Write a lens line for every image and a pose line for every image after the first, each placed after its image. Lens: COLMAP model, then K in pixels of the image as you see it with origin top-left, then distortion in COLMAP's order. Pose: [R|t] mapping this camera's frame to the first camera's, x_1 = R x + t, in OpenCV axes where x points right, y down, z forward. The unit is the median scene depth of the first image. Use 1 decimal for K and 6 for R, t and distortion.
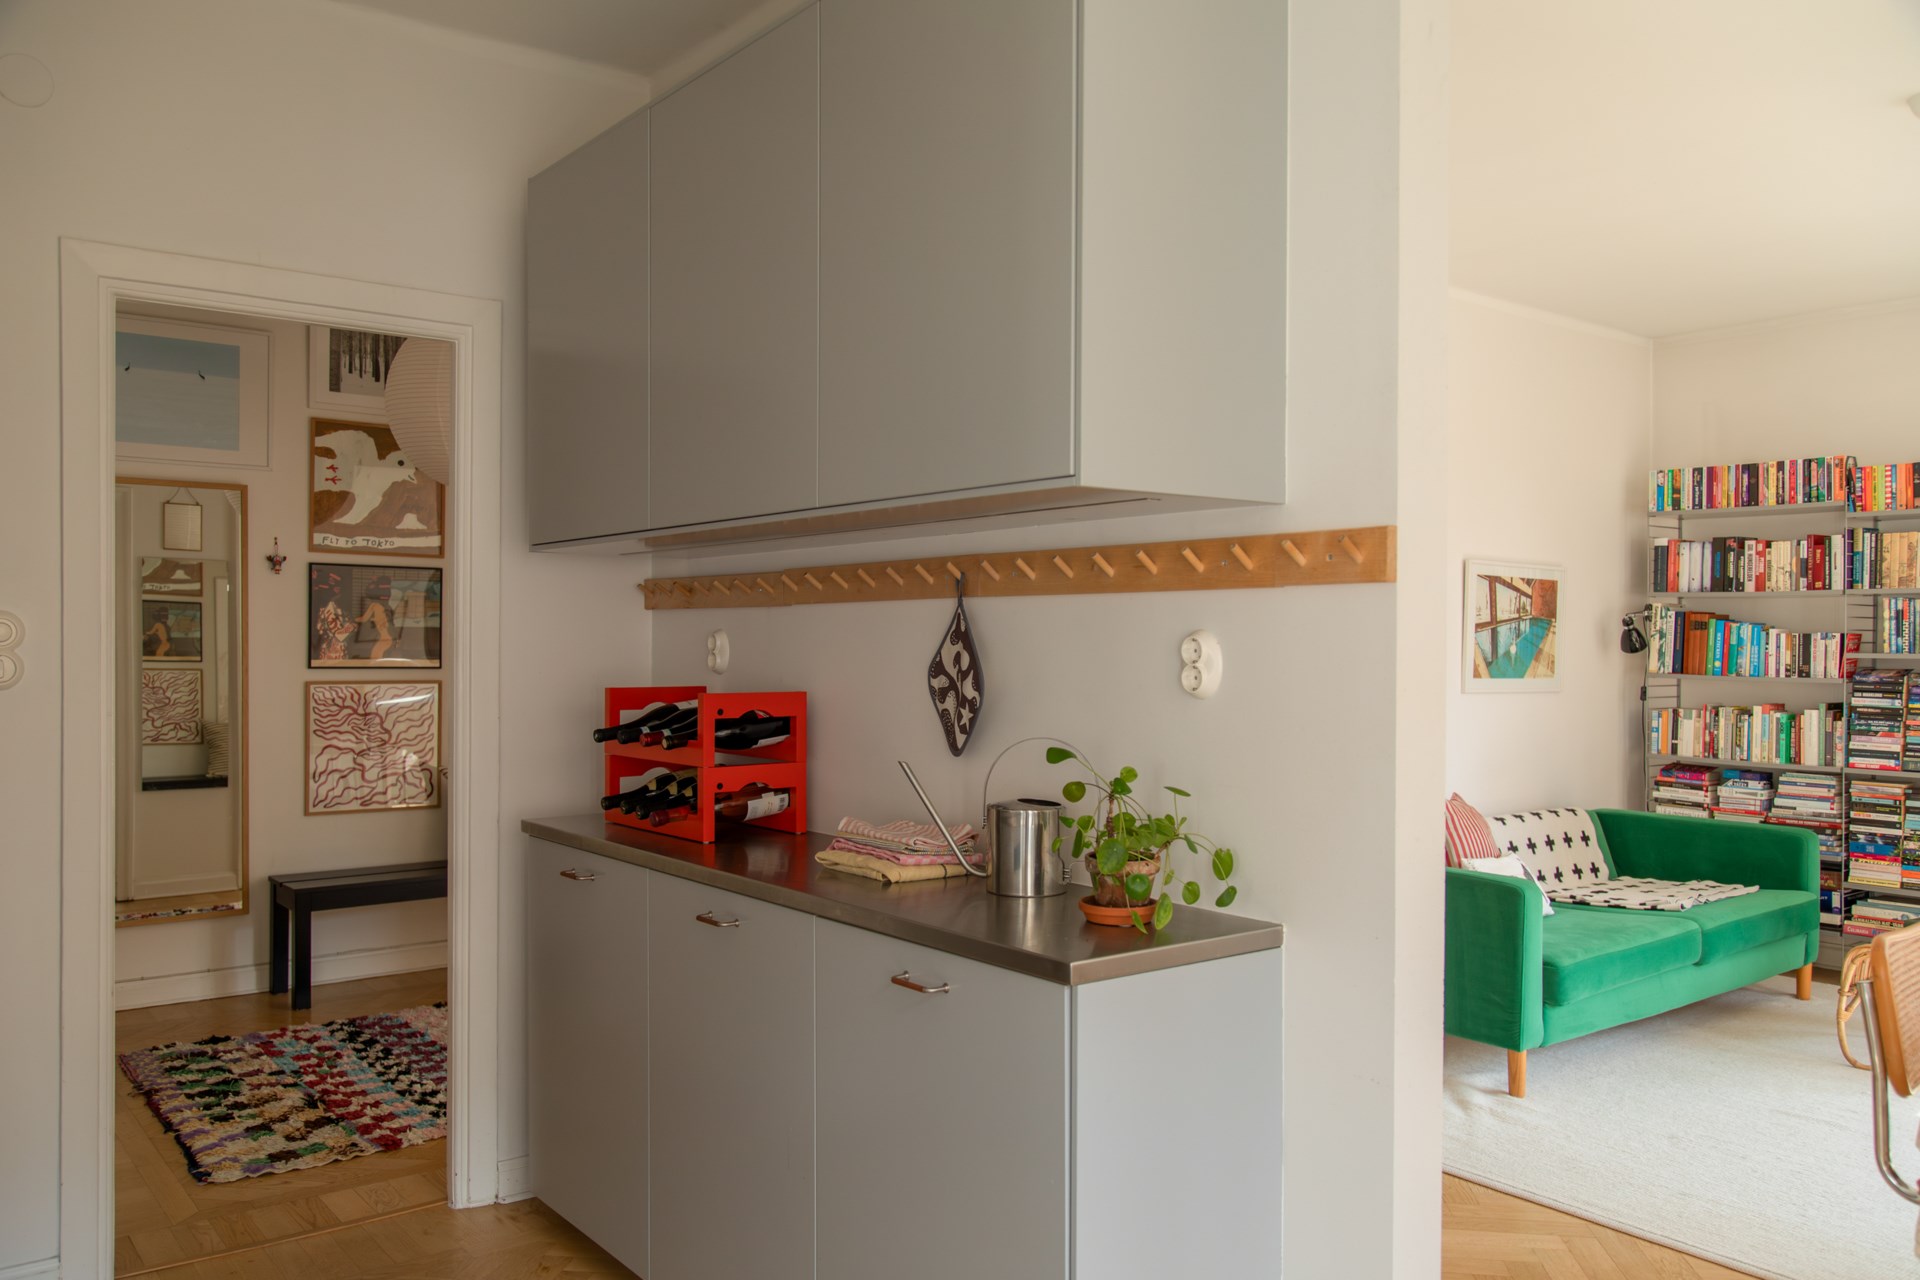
lens RADIAL K [[1471.2, 0, 960.0], [0, 1471.2, 640.0], [0, 0, 1]] dist [-0.005776, -0.002161]
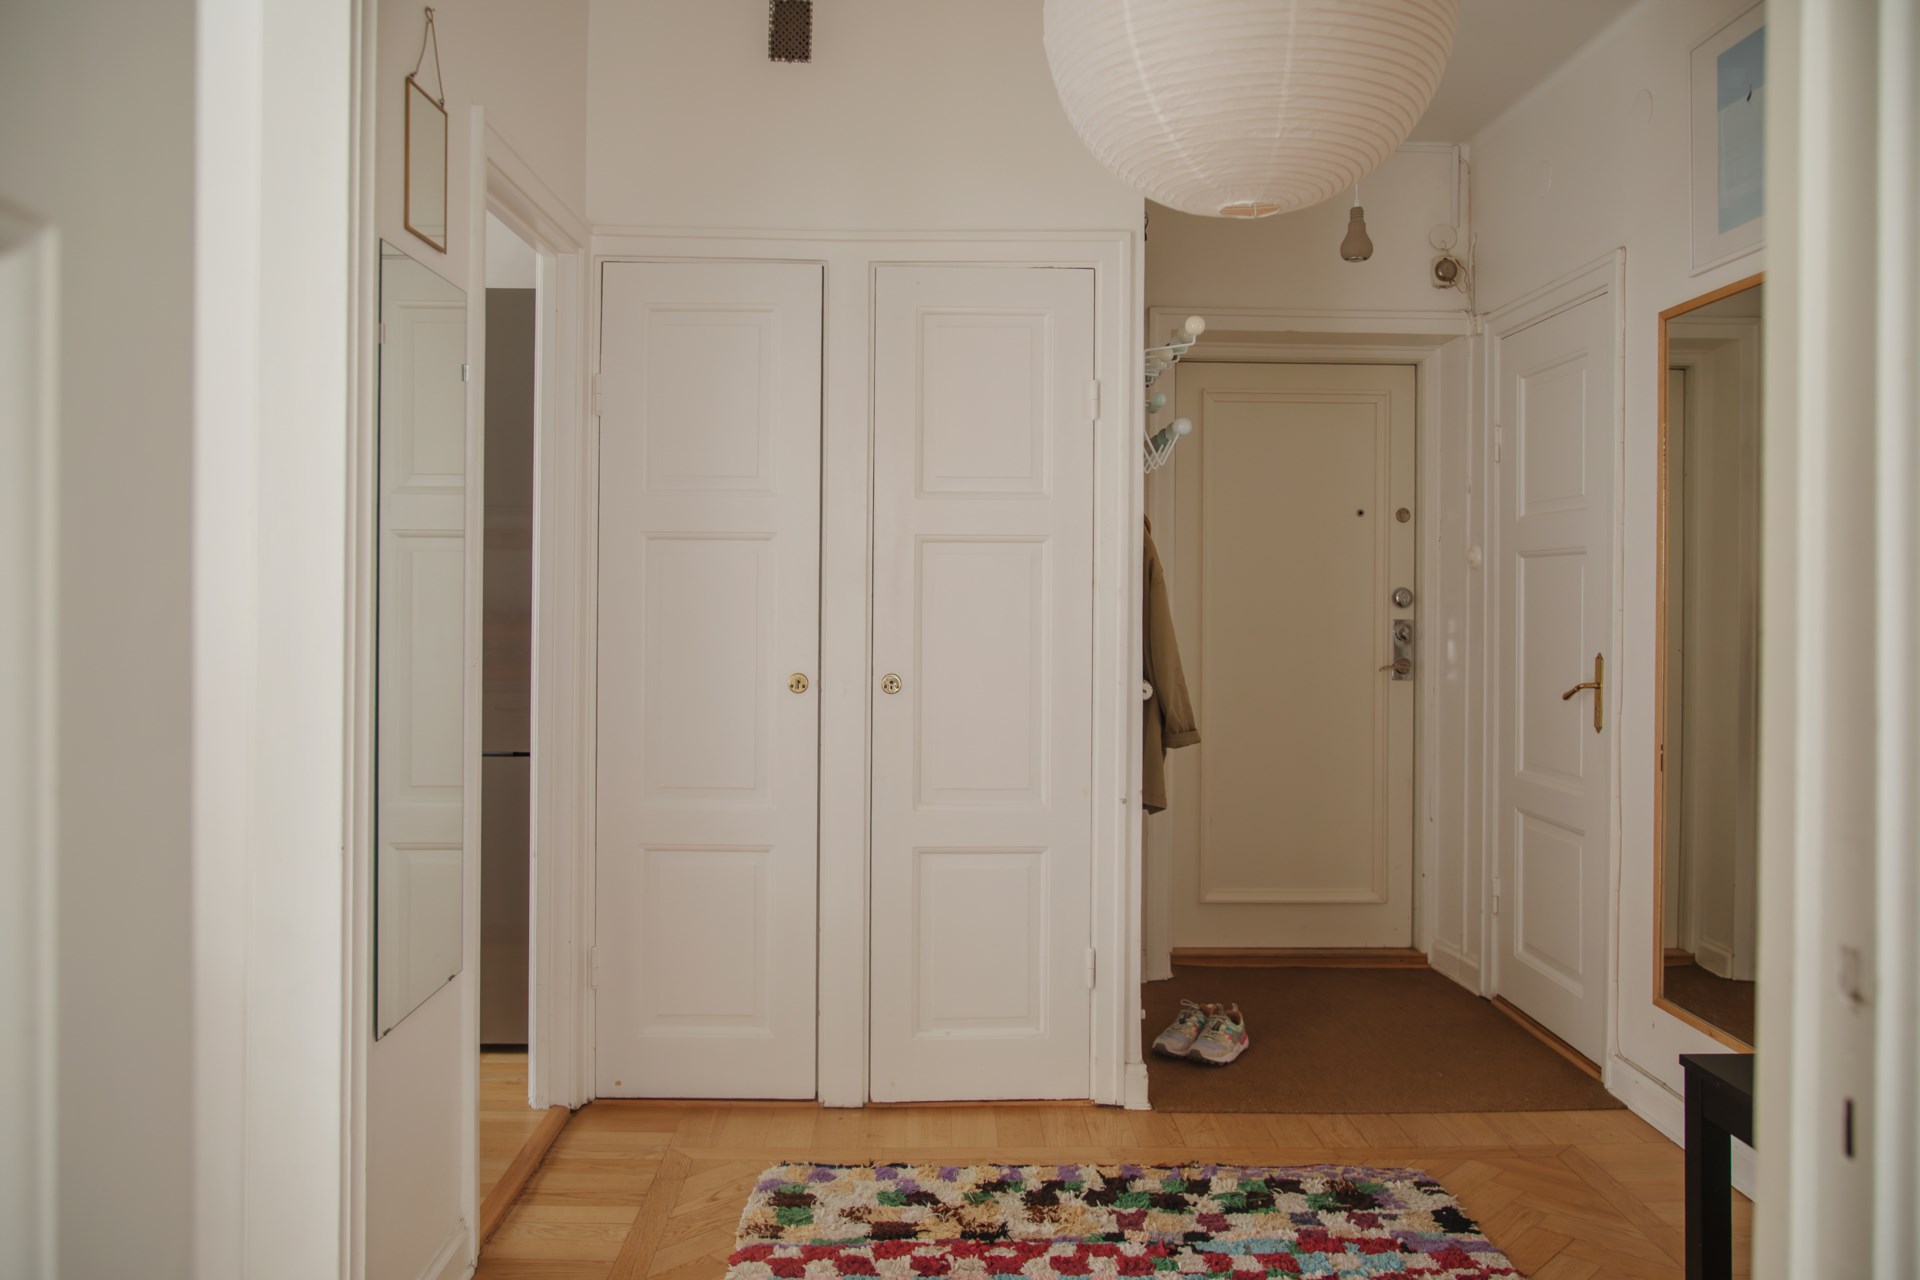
lens RADIAL K [[1471.2, 0, 960.0], [0, 1471.2, 640.0], [0, 0, 1]] dist [-0.005776, -0.002161]
pose [[-0.621524, -0.008786, -0.783346, 0.075018], [-0.012380, 0.999922, -0.001393, 0.062448], [0.783297, 0.008832, -0.621584, 1.485639]]
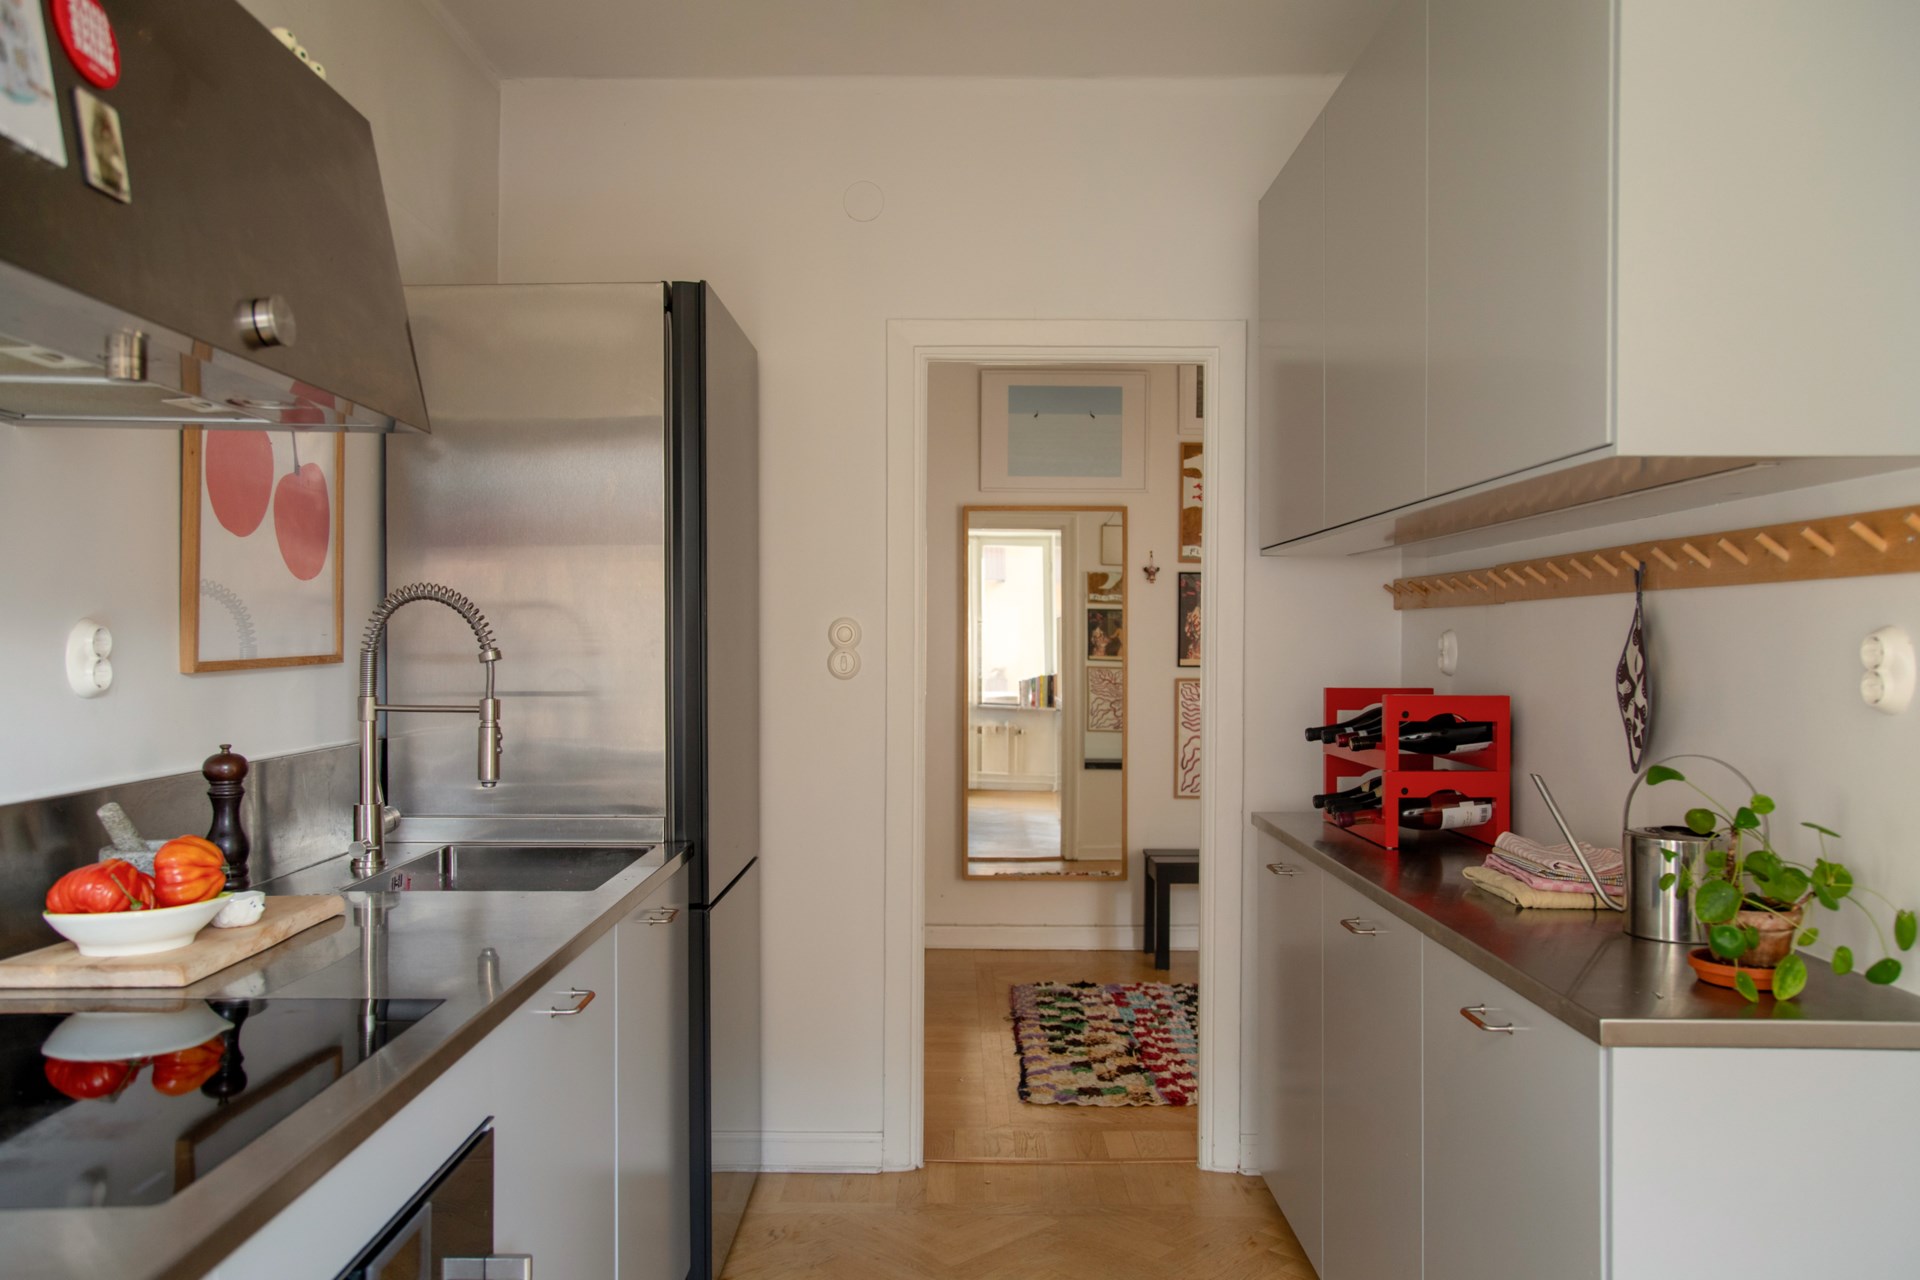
lens RADIAL K [[1427.3, 0, 960.0], [0, 1427.3, 640.0], [0, 0, 1]] dist [-0.014522, 0.004559]
pose [[0.785956, -0.000933, -0.618282, 0.142926], [-0.000109, 0.999999, -0.001648, 0.001023], [0.618283, 0.001362, 0.785955, 0.061536]]
